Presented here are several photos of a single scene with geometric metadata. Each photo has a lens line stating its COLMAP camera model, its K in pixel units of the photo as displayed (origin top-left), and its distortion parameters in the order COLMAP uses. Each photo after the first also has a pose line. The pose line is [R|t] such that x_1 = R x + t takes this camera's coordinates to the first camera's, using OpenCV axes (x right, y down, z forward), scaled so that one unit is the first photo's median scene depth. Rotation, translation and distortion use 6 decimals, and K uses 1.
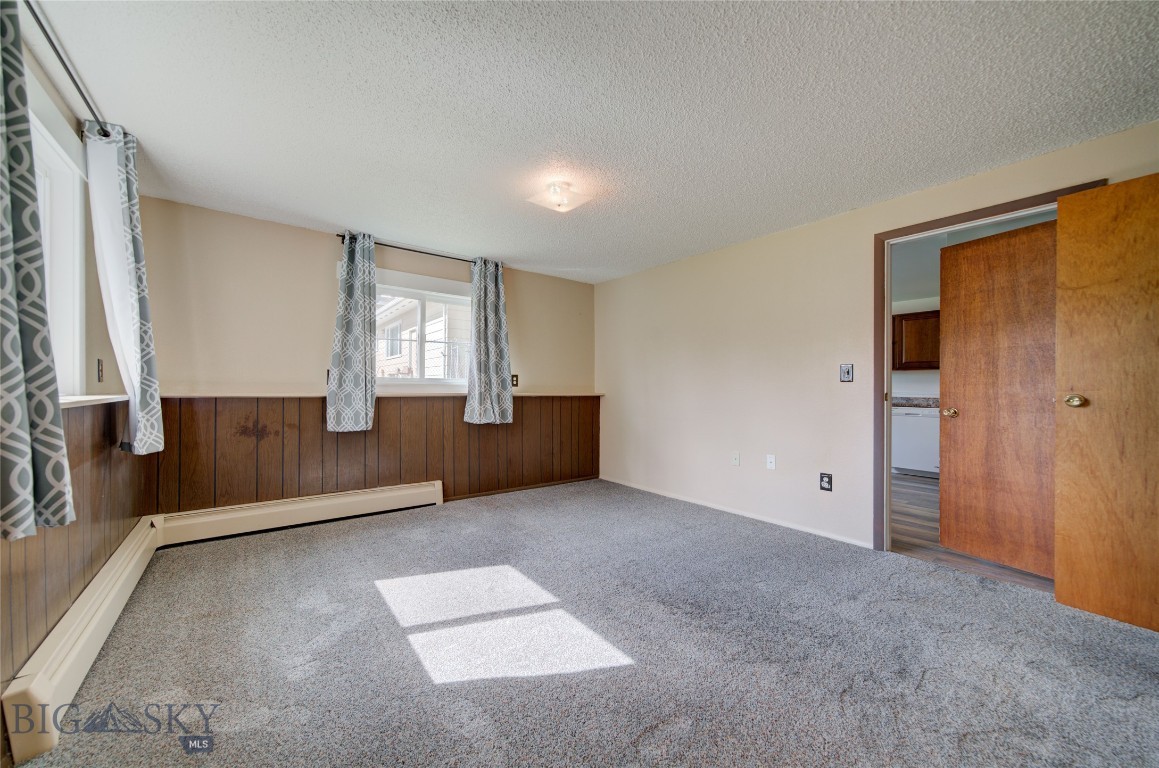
lens RADIAL K [[419.3, 0, 570.8], [0, 419.3, 385.4], [0, 0, 1]] dist [0.001702, 0.000015]
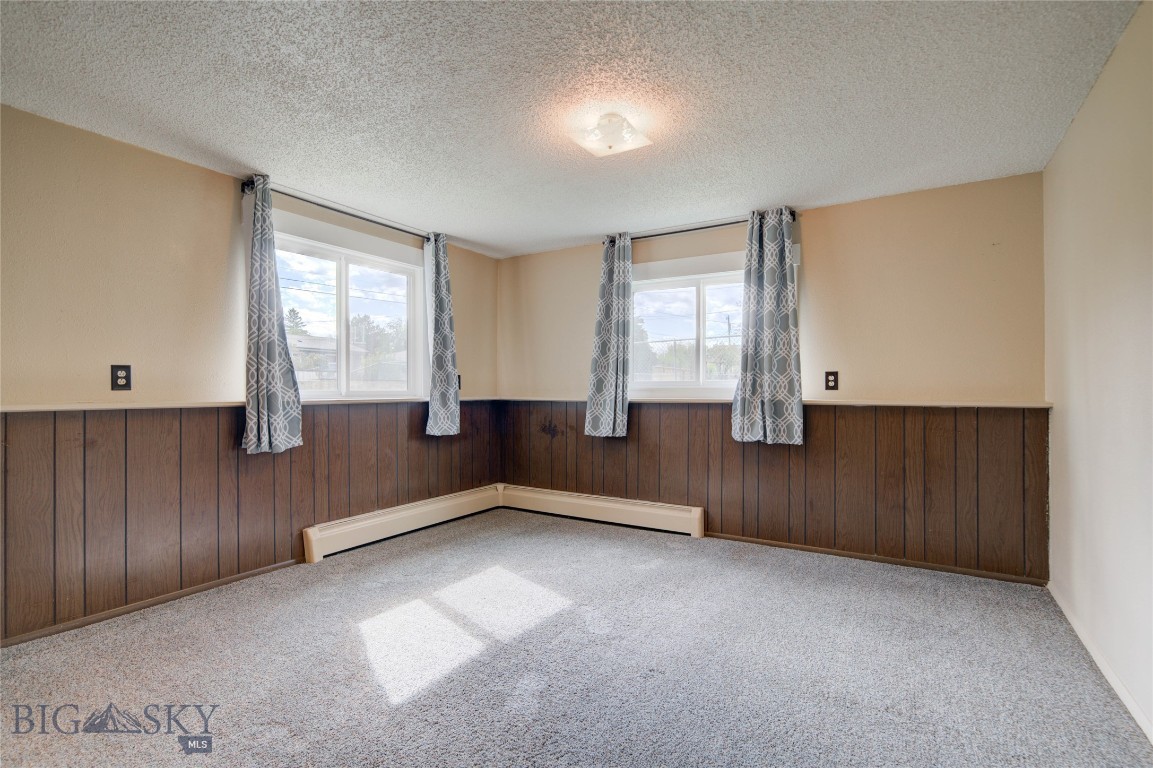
lens RADIAL K [[533.3, 0, 568.8], [0, 533.3, 395.2], [0, 0, 1]] dist [-0.001241, 0.001424]
pose [[0.385315, -0.002689, -0.922781, 0.591383], [0.006134, 0.999981, -0.000352, 0.010770], [0.922765, -0.005525, 0.385324, 0.413963]]
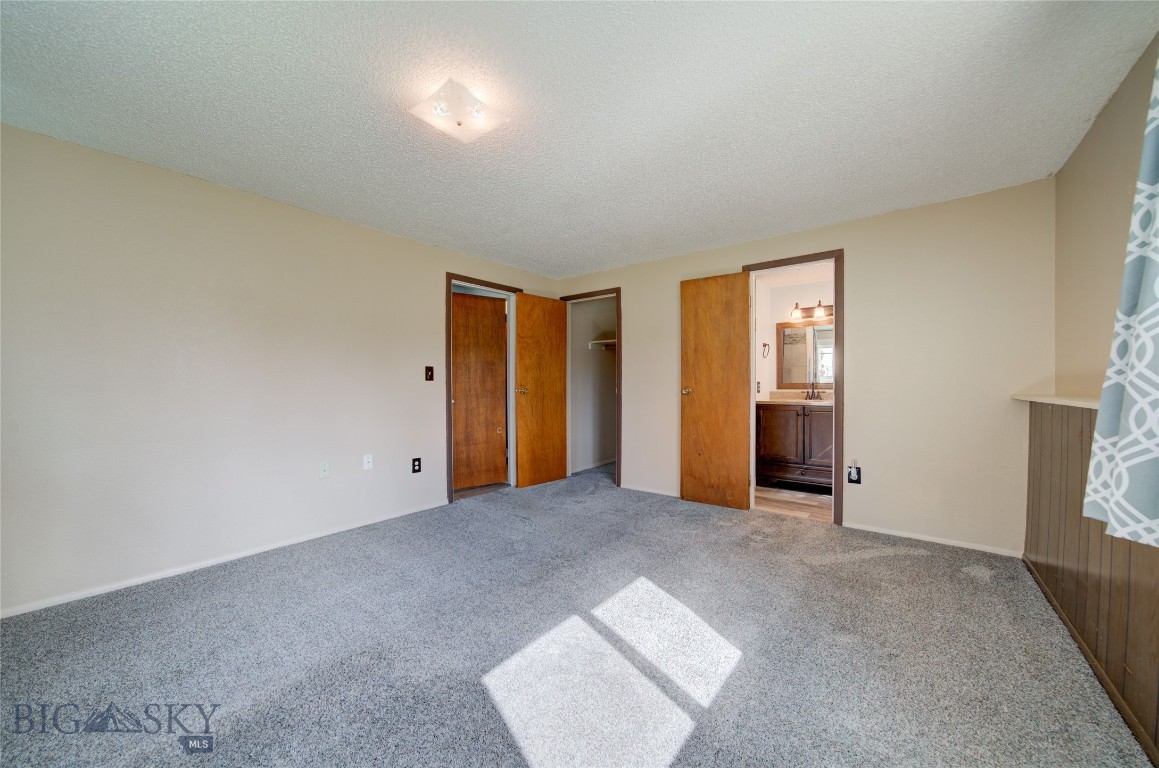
lens RADIAL K [[419.3, 0, 582.8], [0, 419.3, 386.3], [0, 0, 1]] dist [0.001702, 0.000015]
pose [[-0.239462, -0.009184, 0.970862, -0.547443], [-0.007238, 0.999944, 0.007673, -0.002856], [-0.970879, -0.005190, -0.239515, 0.709760]]
